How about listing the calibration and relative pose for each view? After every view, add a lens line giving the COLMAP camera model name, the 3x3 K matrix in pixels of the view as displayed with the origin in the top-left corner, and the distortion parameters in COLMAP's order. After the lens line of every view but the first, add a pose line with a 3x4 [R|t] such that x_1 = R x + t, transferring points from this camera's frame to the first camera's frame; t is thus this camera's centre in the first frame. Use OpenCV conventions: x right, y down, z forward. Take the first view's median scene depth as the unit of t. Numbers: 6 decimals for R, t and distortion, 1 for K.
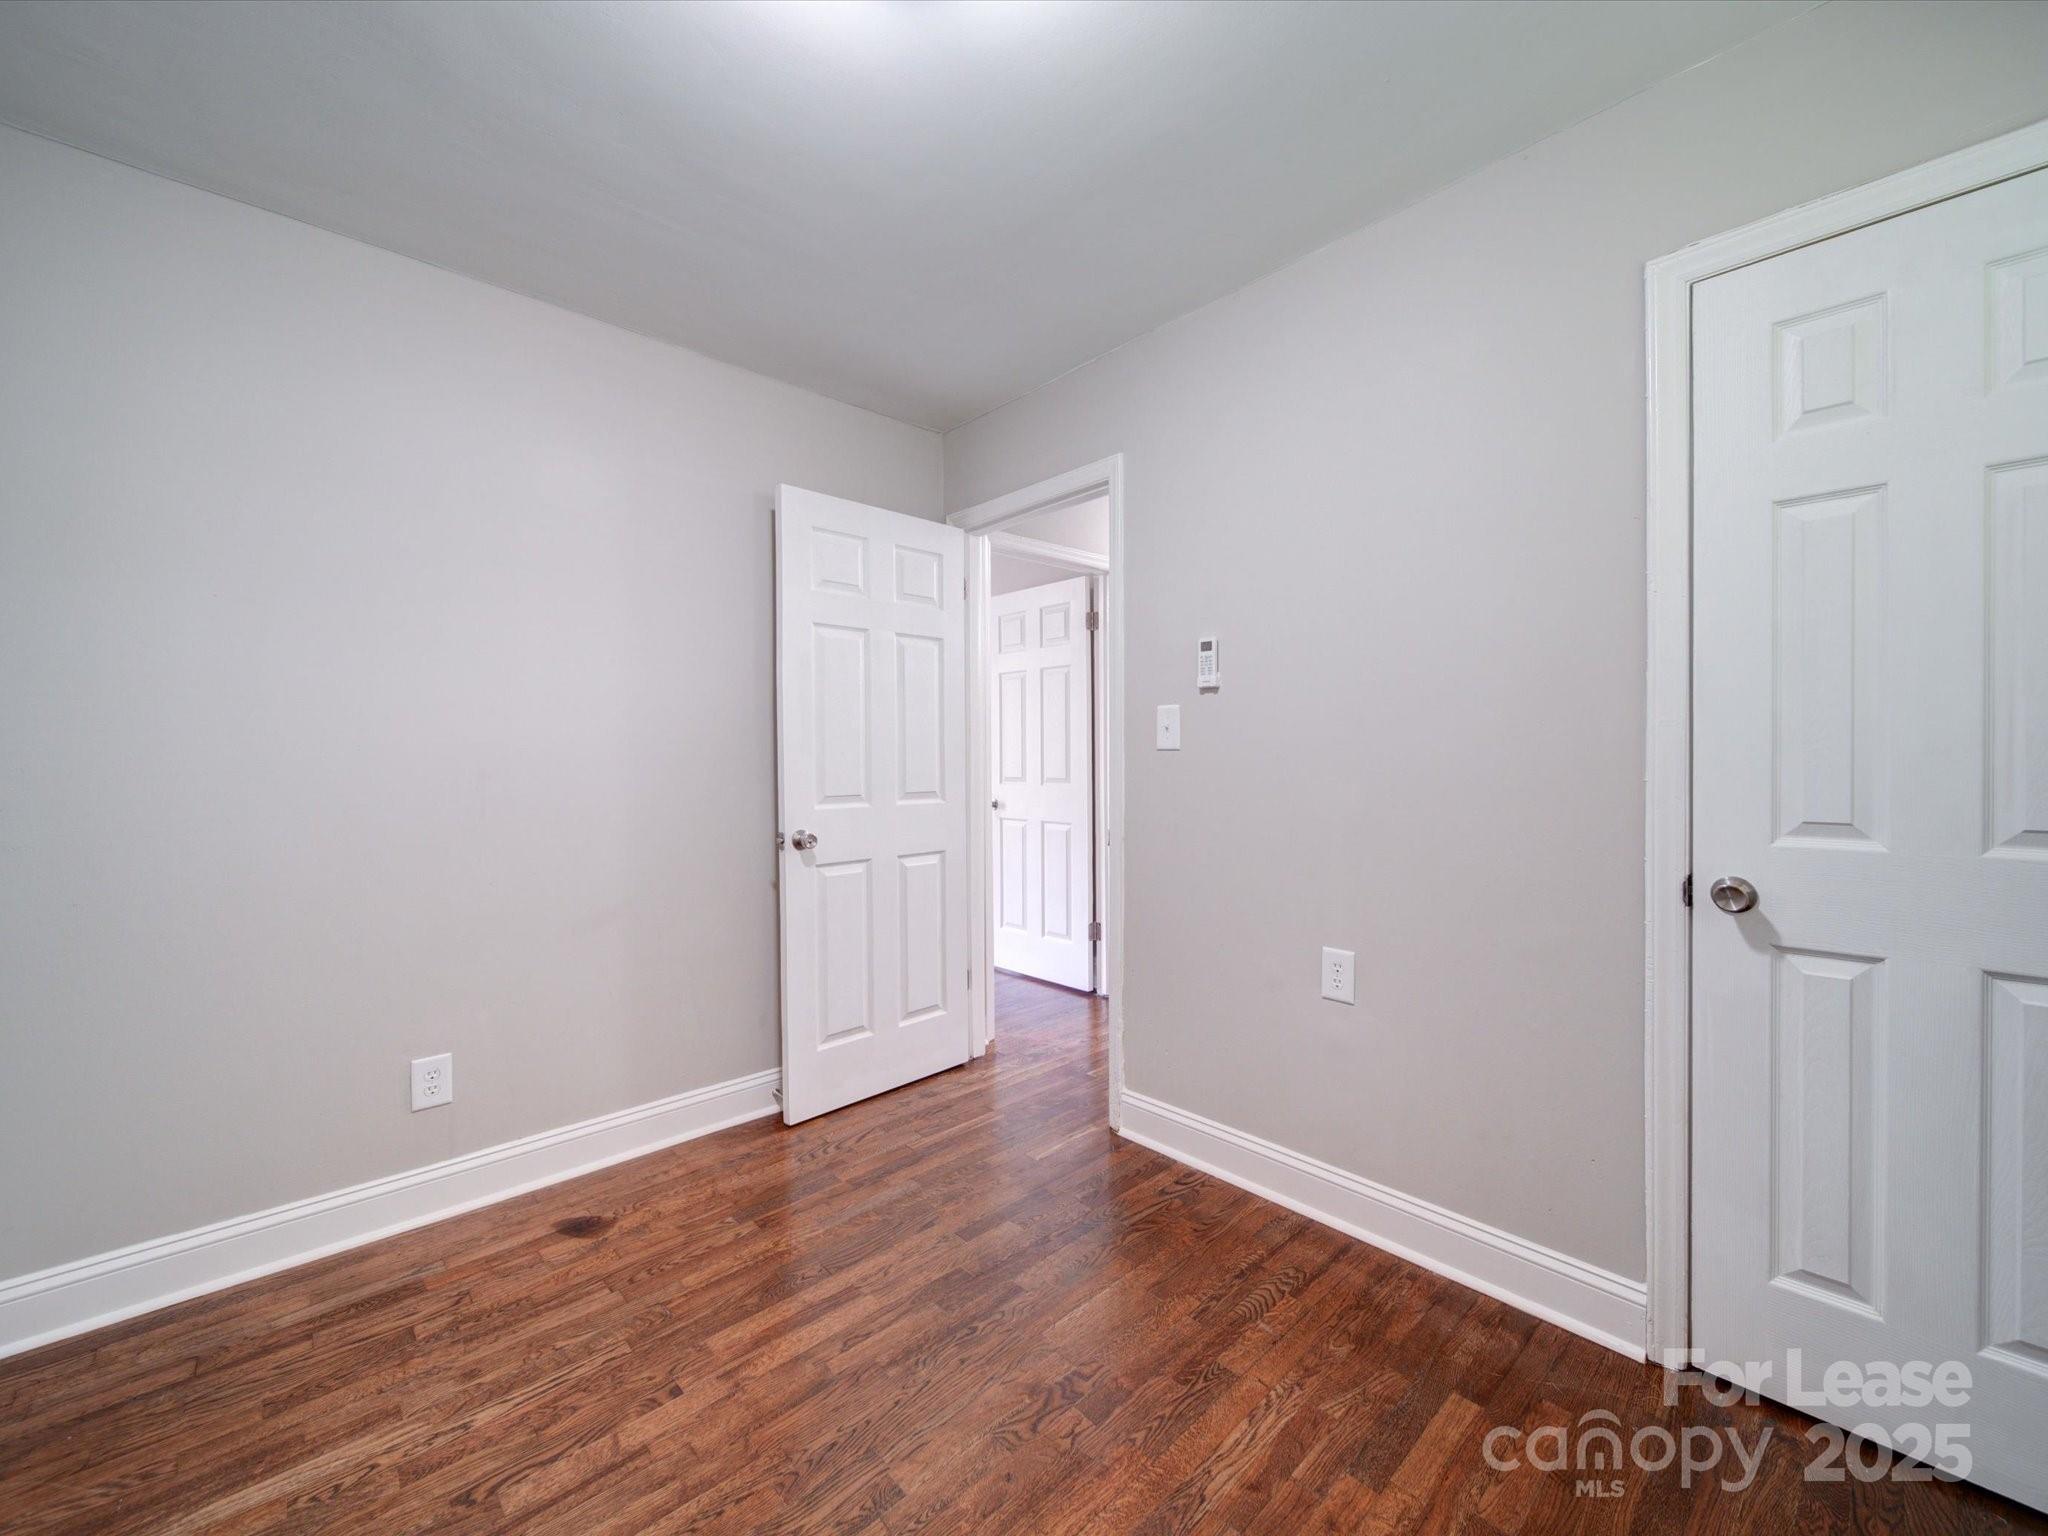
lens RADIAL K [[856.5, 0, 1073.7], [0, 856.5, 761.5], [0, 0, 1]] dist [-0.000937, -0.001422]
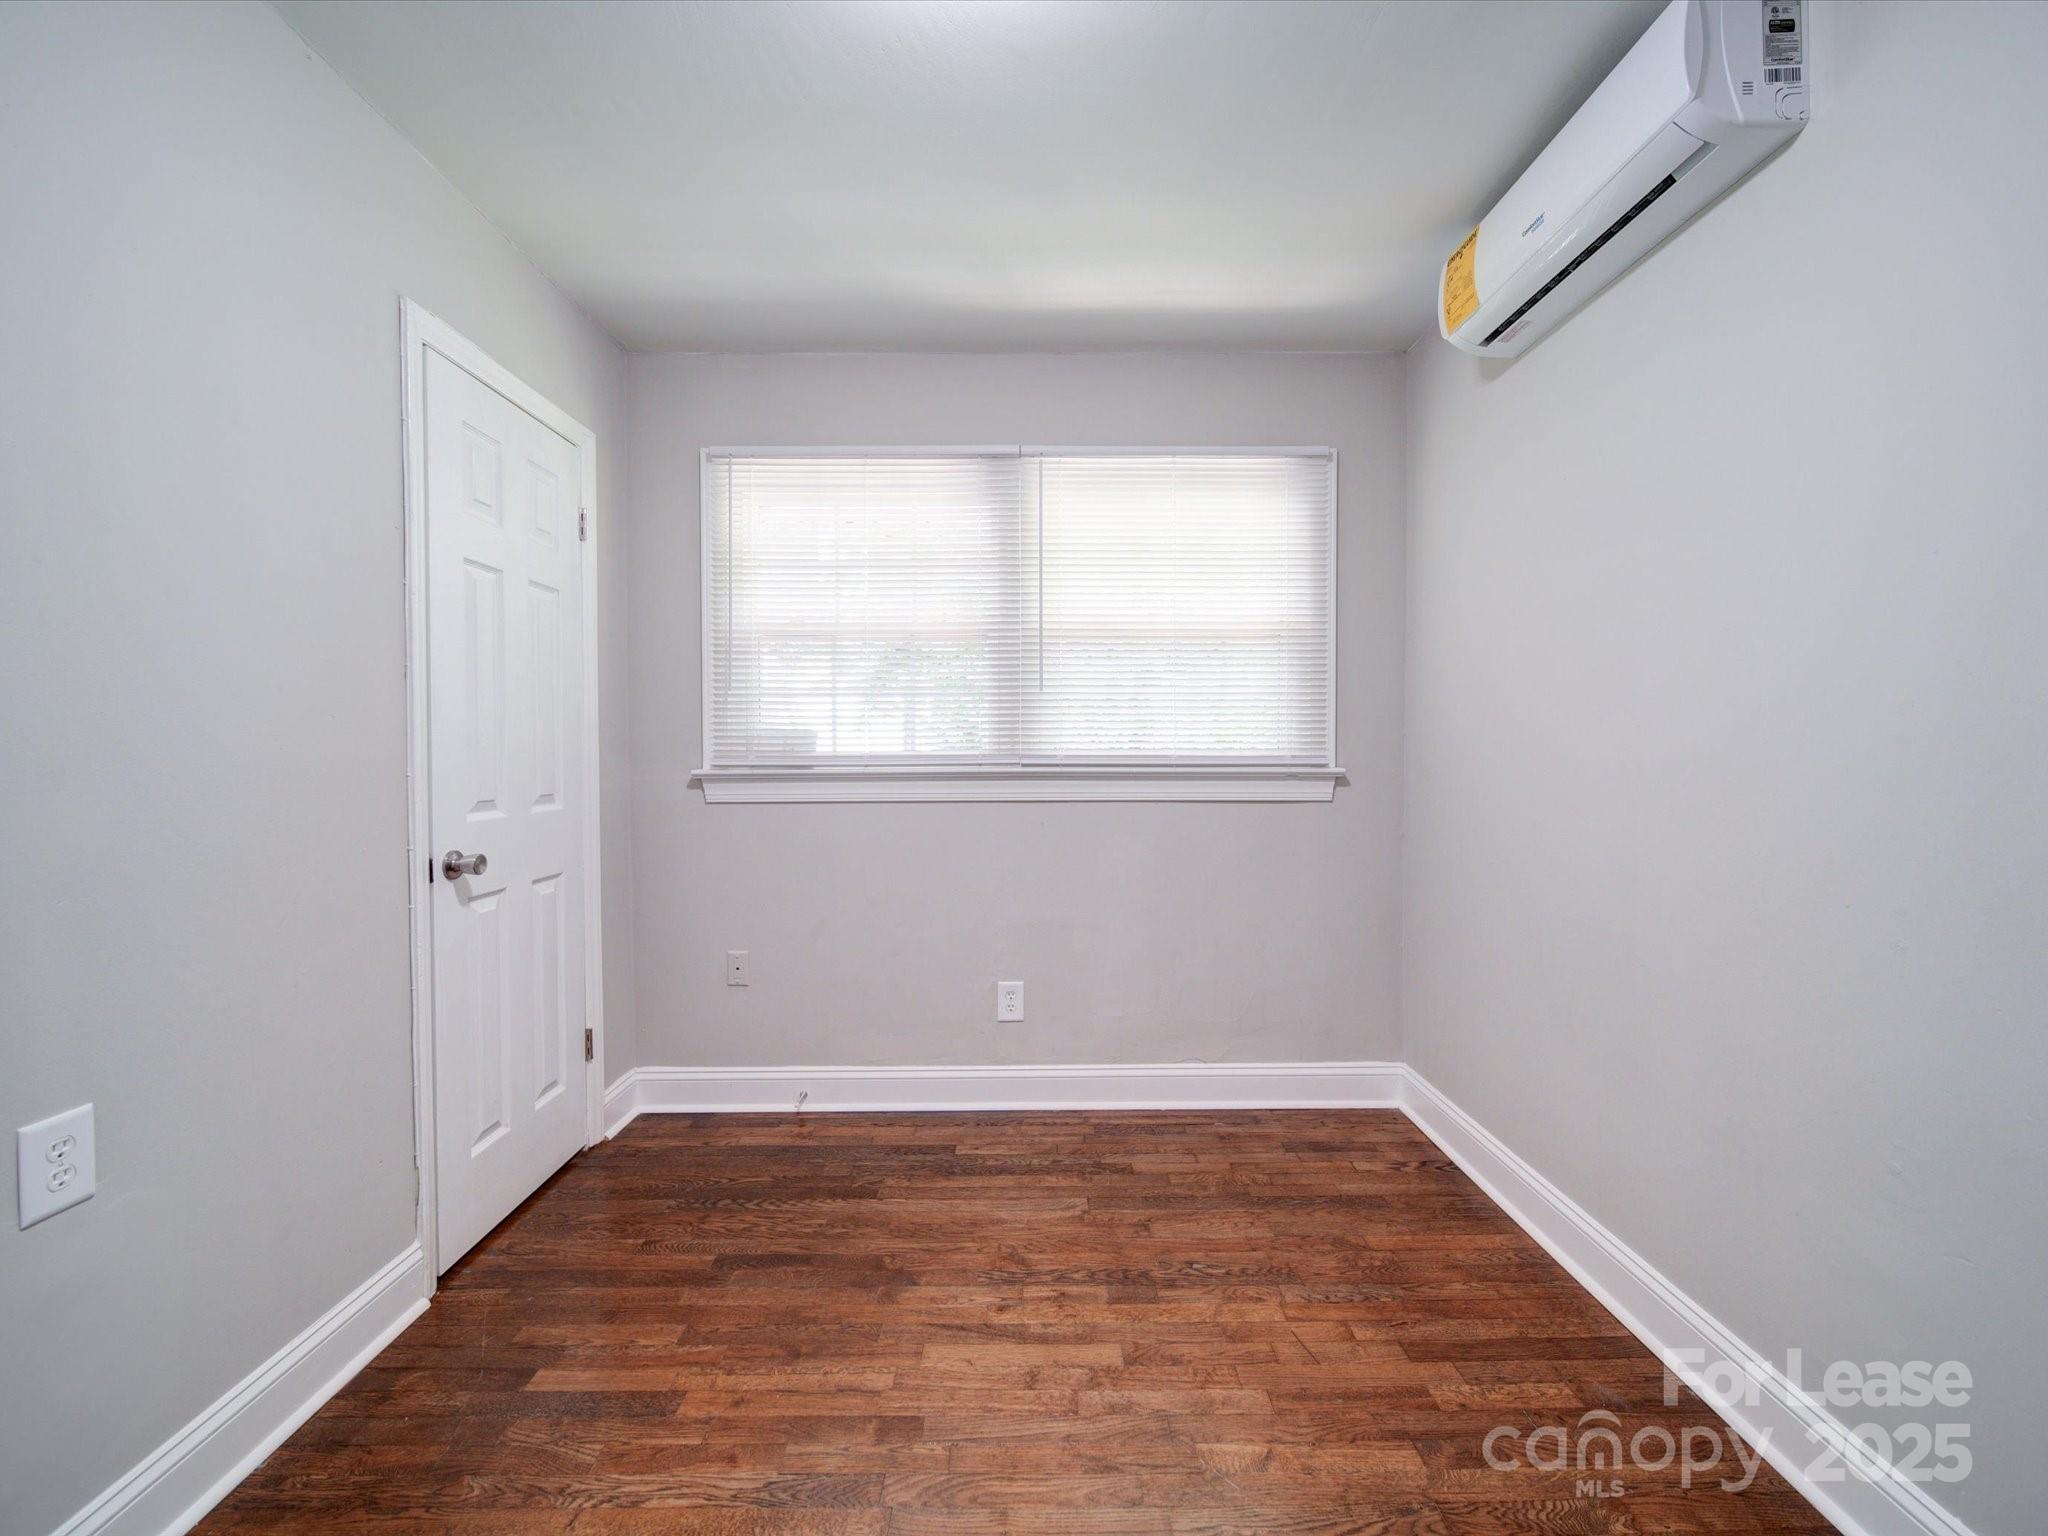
lens RADIAL K [[813.5, 0, 1034.1], [0, 813.5, 764.6], [0, 0, 1]] dist [0.001051, -0.001453]
pose [[-0.729759, -0.006507, 0.683674, -0.590255], [0.001206, 0.999941, 0.010803, 0.001329], [-0.683704, 0.008708, -0.729708, 1.195336]]
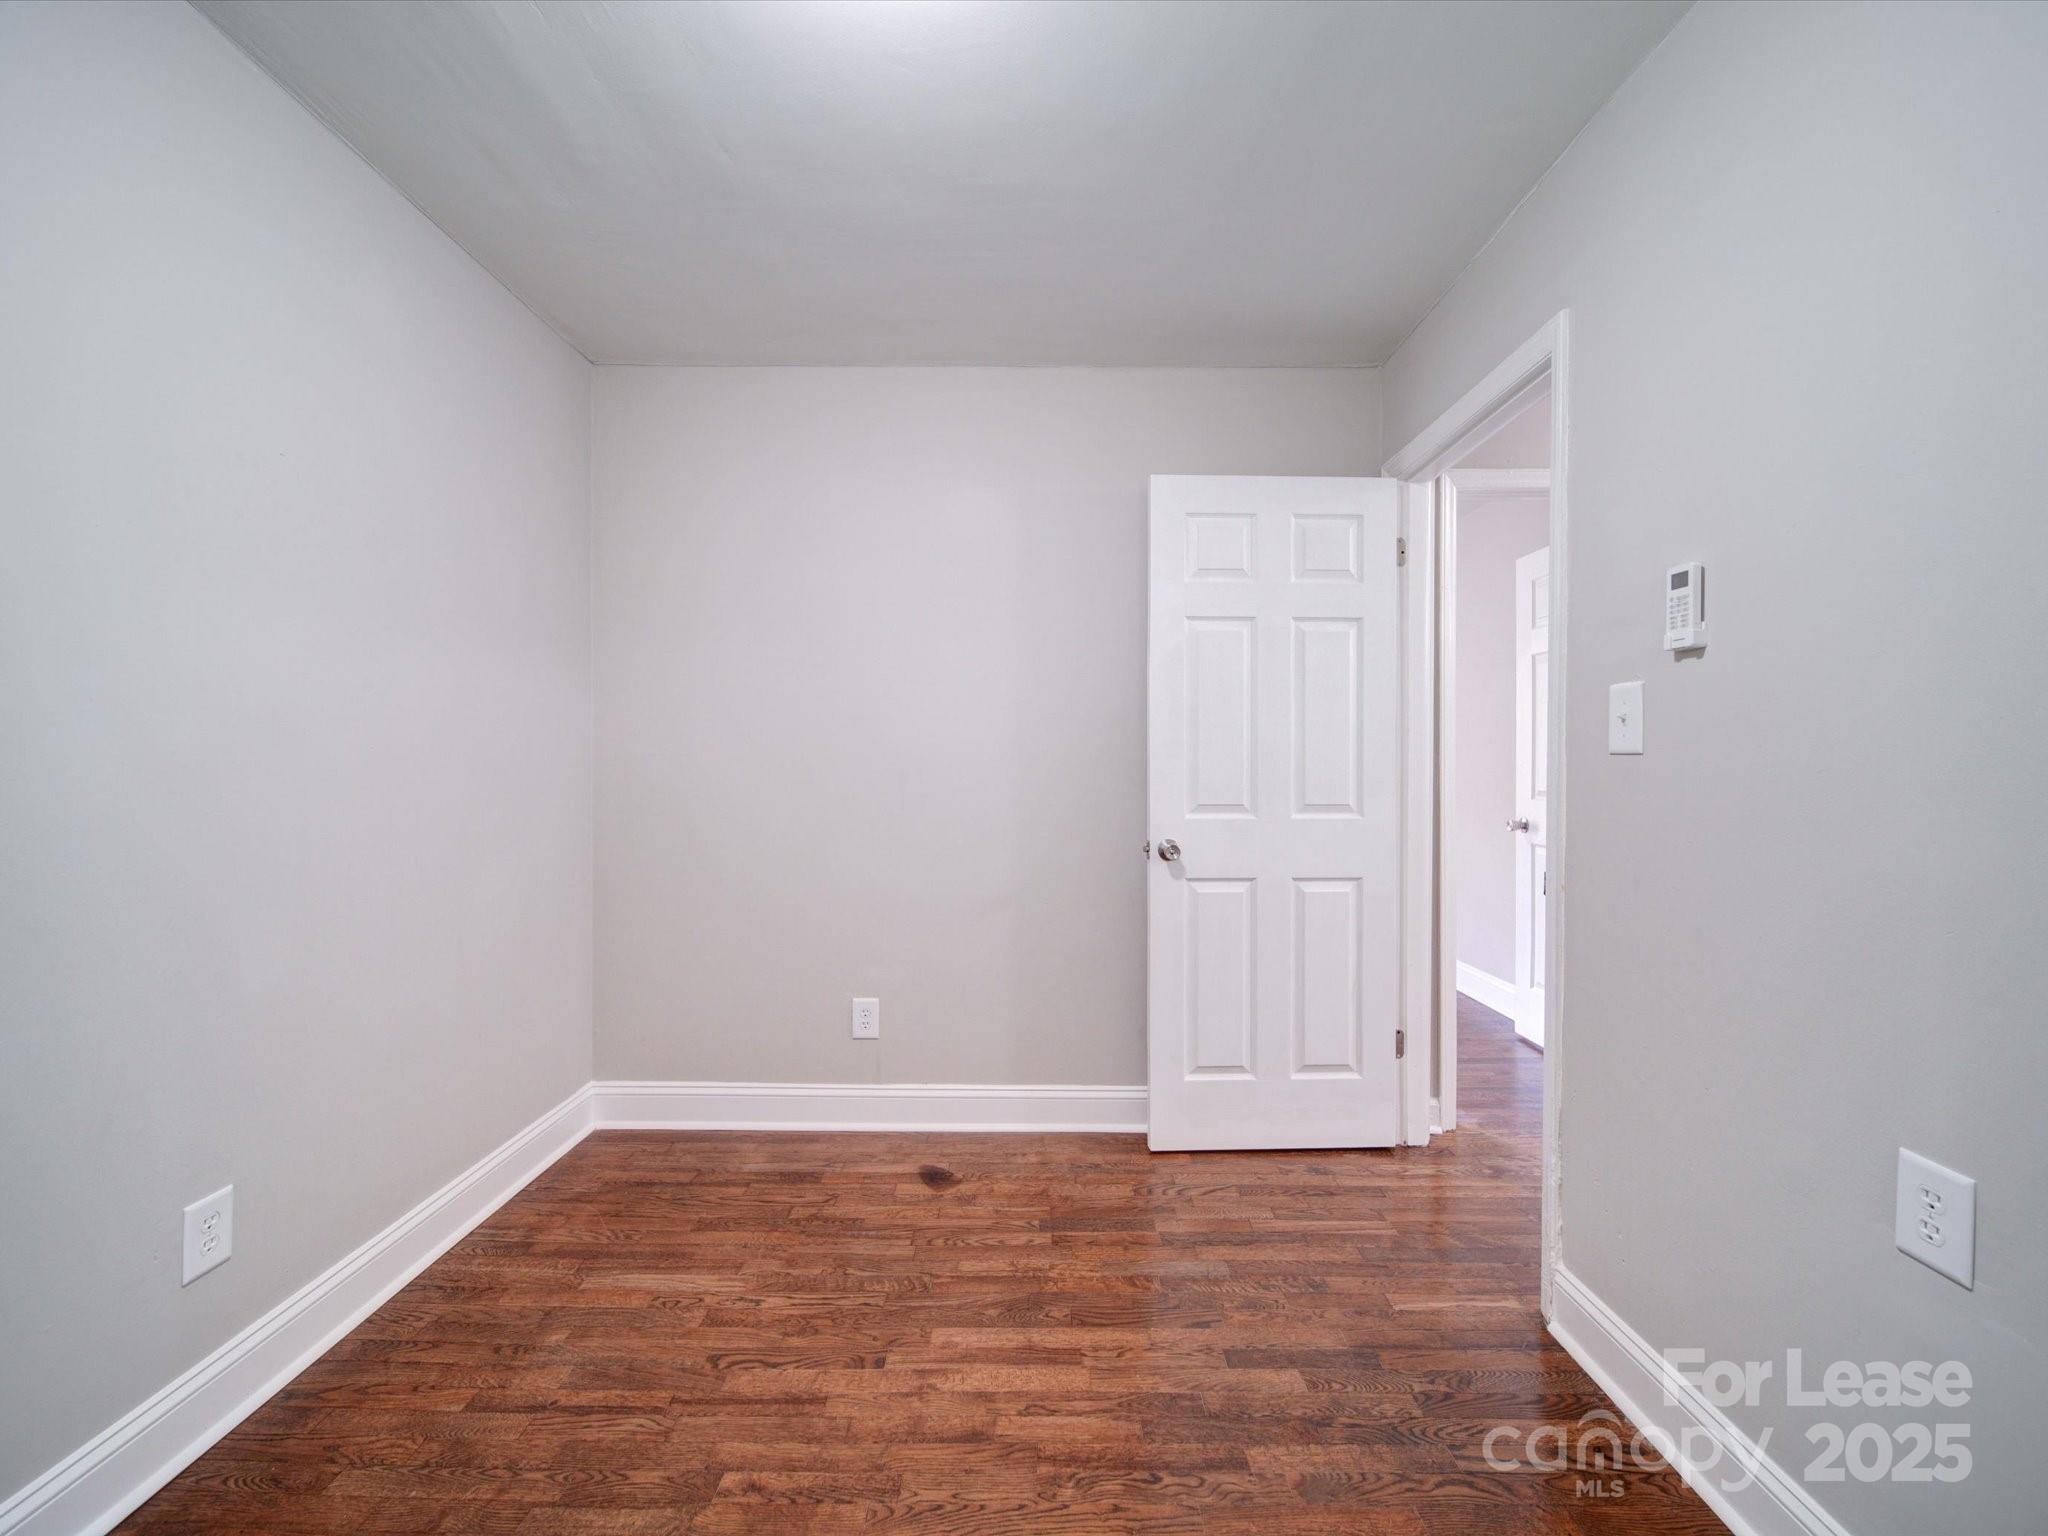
lens RADIAL K [[856.5, 0, 1073.7], [0, 856.5, 761.5], [0, 0, 1]] dist [-0.000937, -0.001422]
pose [[0.690428, 0.006408, -0.723373, 0.394846], [-0.011763, 0.999928, -0.002369, -0.002329], [0.723306, 0.010145, 0.690453, 0.380511]]
